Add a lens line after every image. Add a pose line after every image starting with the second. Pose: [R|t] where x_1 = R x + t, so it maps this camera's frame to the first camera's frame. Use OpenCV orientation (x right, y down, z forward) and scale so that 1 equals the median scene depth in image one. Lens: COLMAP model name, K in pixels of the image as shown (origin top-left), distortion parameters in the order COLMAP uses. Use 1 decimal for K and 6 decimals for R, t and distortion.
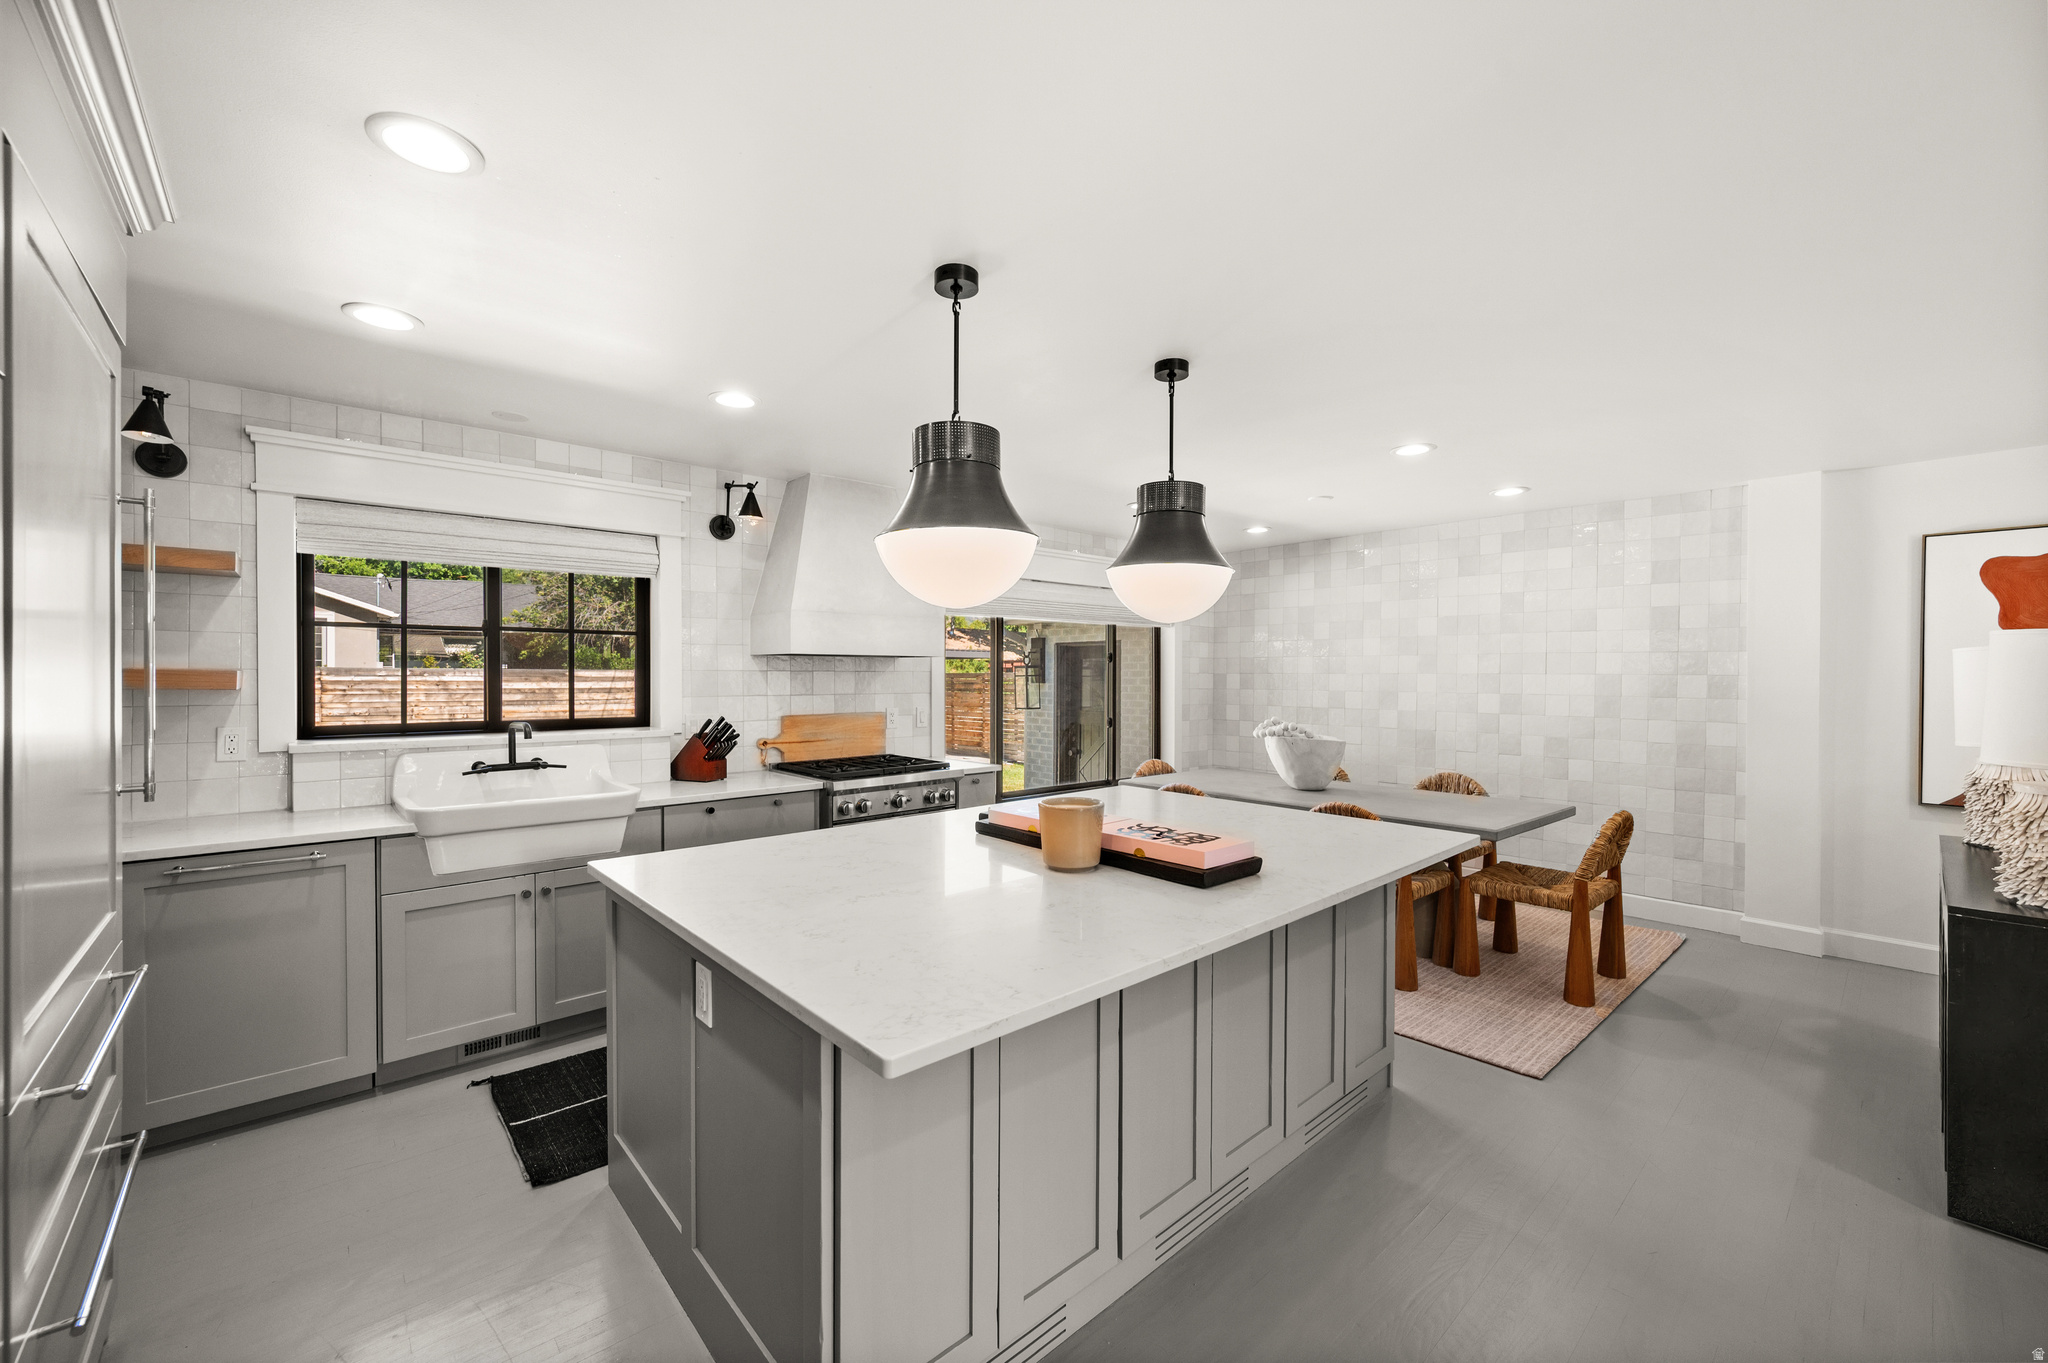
lens RADIAL K [[816.2, 0, 1032.1], [0, 816.2, 679.5], [0, 0, 1]] dist [-0.000244, 0.000137]
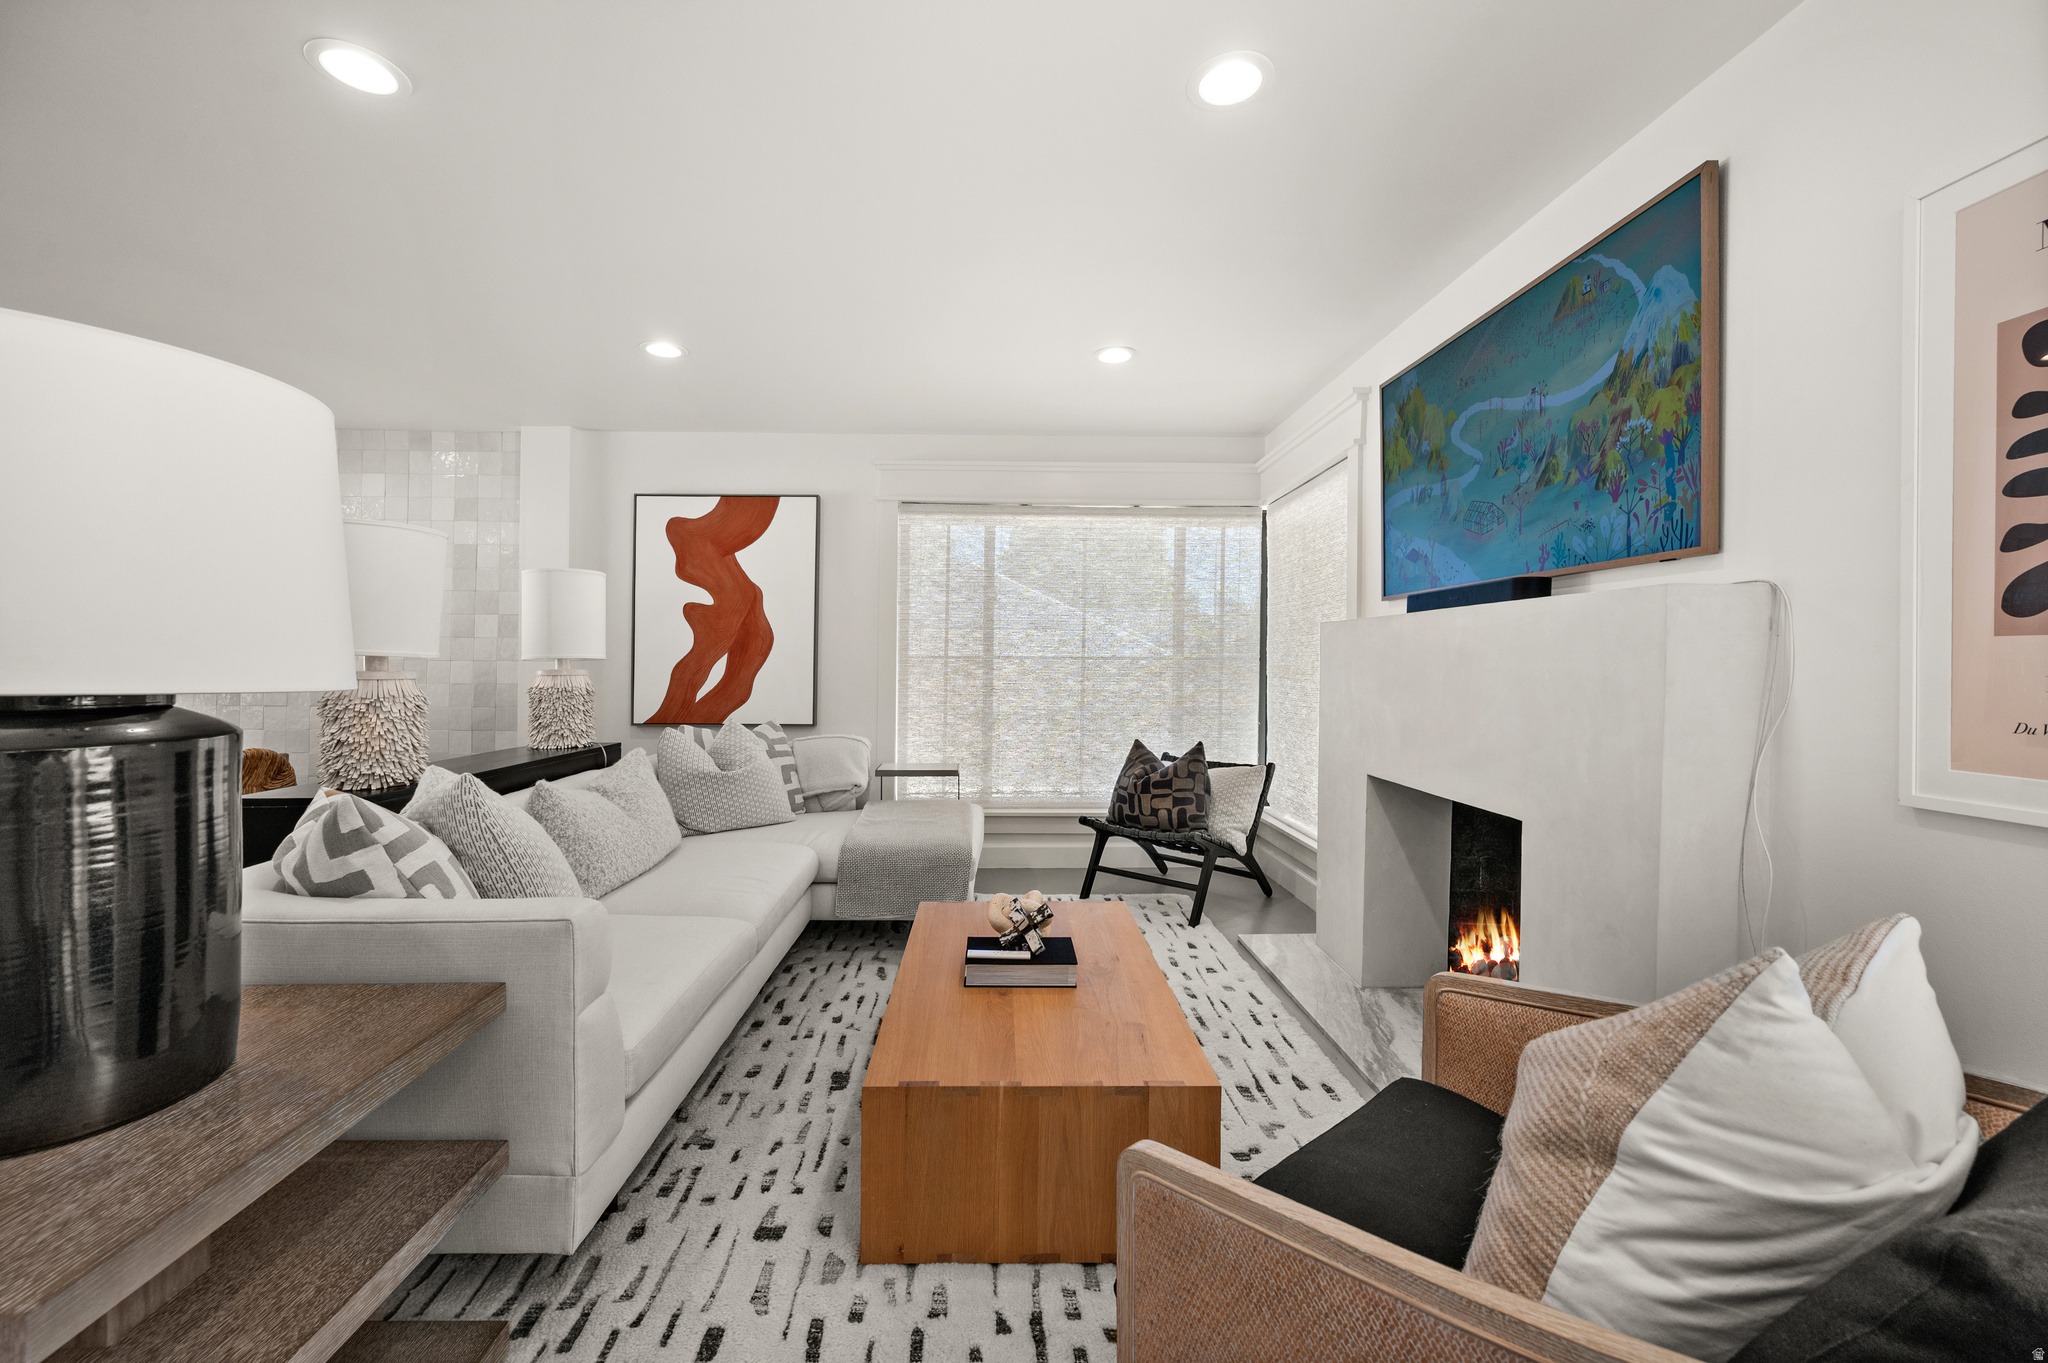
lens RADIAL K [[816.2, 0, 1015.6], [0, 816.2, 665.2], [0, 0, 1]] dist [-0.000244, 0.000137]
pose [[0.652578, -0.000610, 0.757722, 0.481217], [0.002680, 0.999995, -0.001503, 0.061771], [-0.757717, 0.003012, 0.652576, -0.150630]]
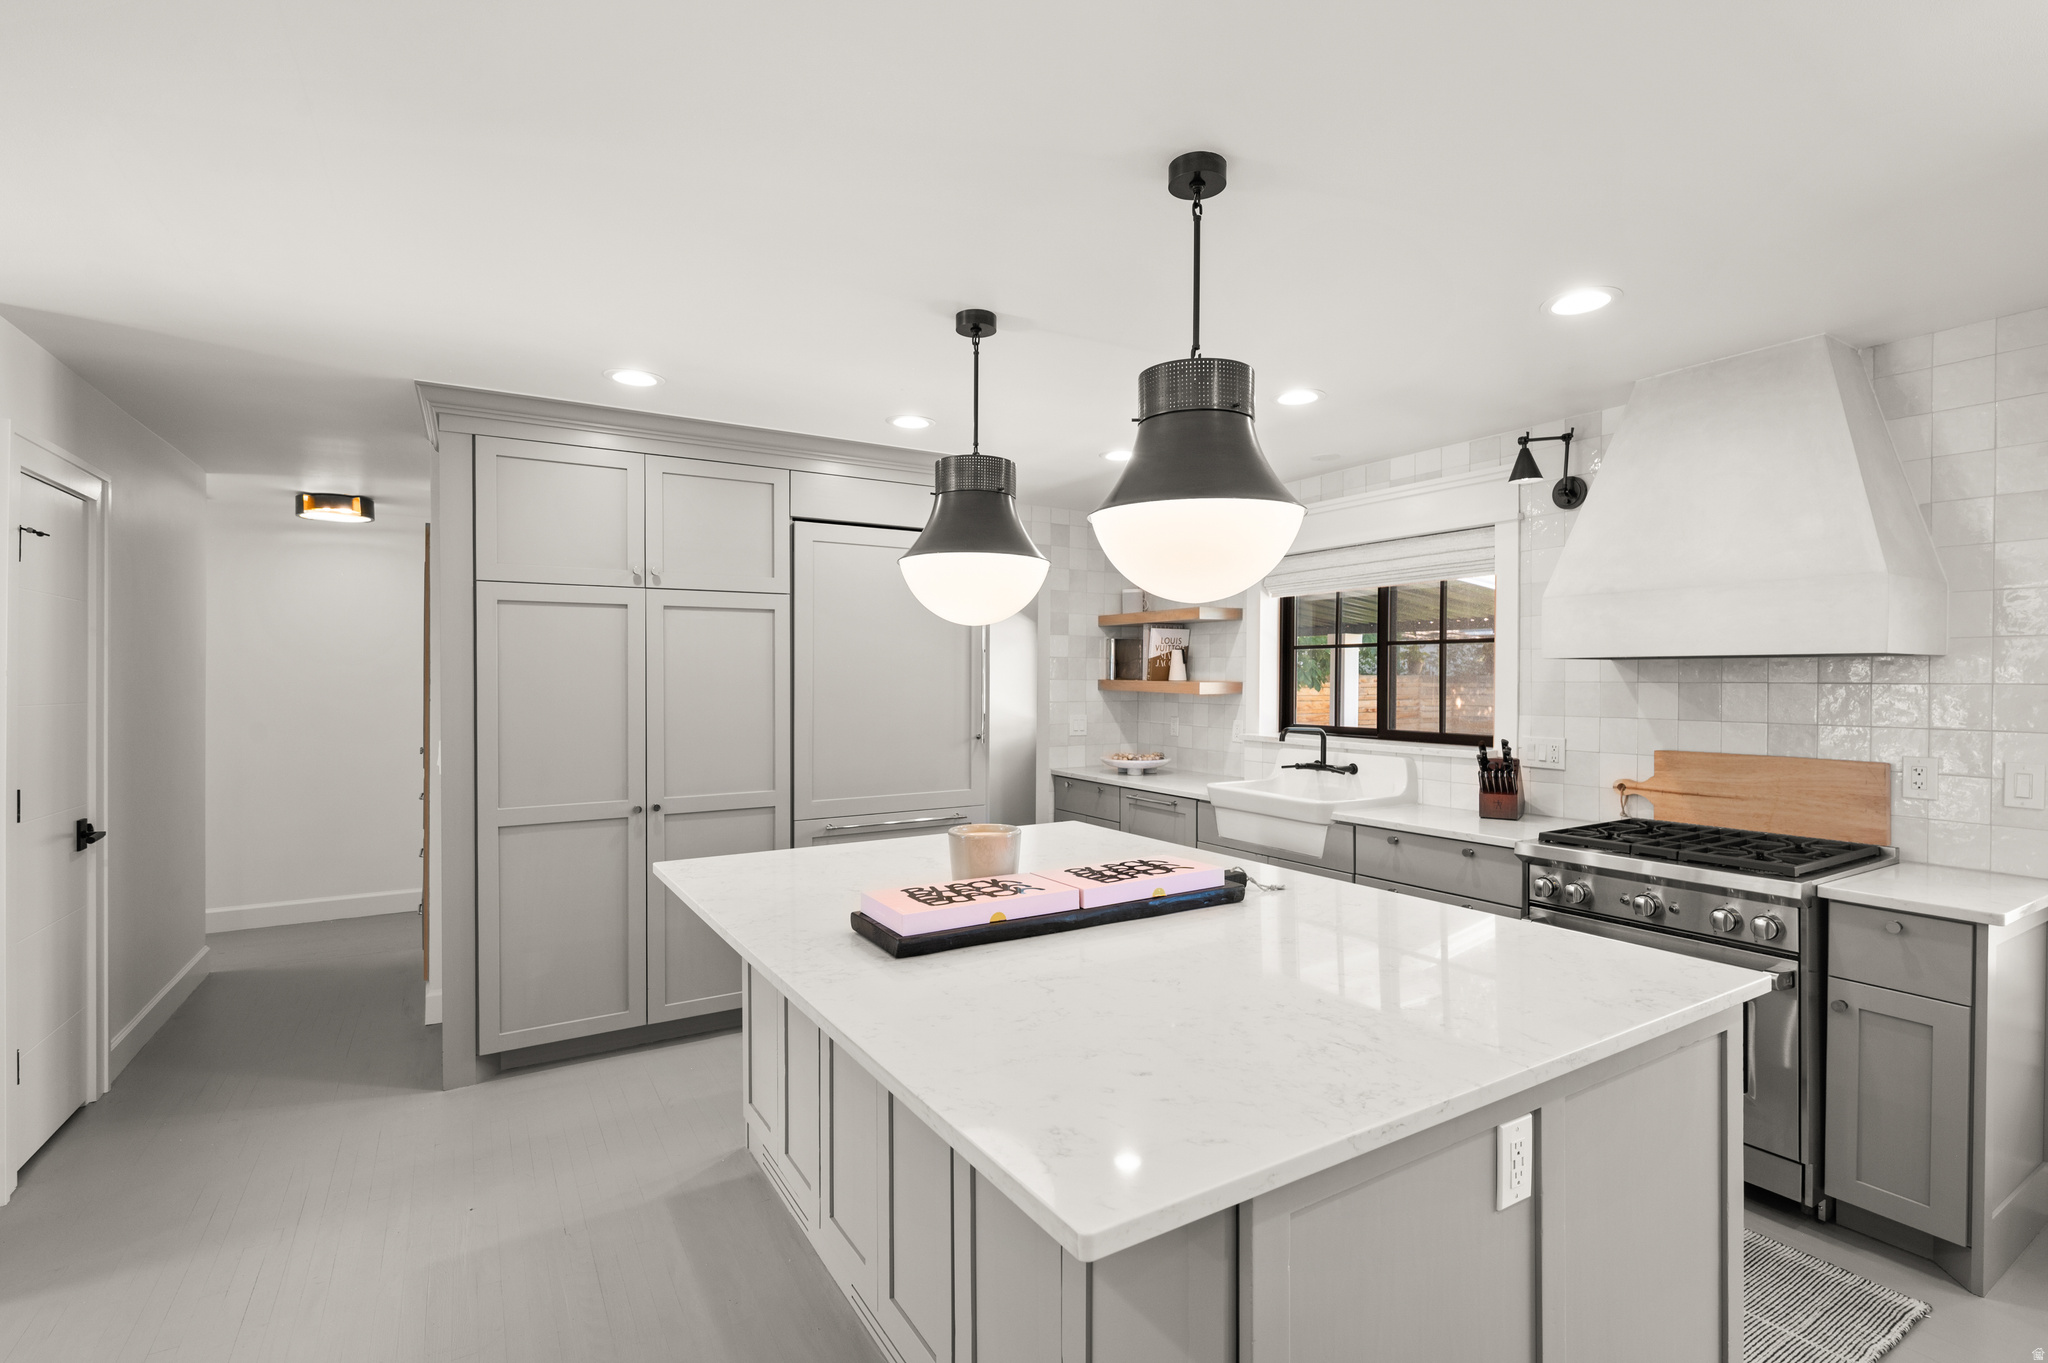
lens RADIAL K [[944.7, 0, 1026.4], [0, 944.7, 686.6], [0, 0, 1]] dist [-0.000804, 0.002103]
pose [[-0.187980, 0.005553, -0.982157, 0.526769], [-0.010496, 0.999916, 0.007662, -0.007594], [0.982117, 0.011749, -0.187906, 0.615416]]
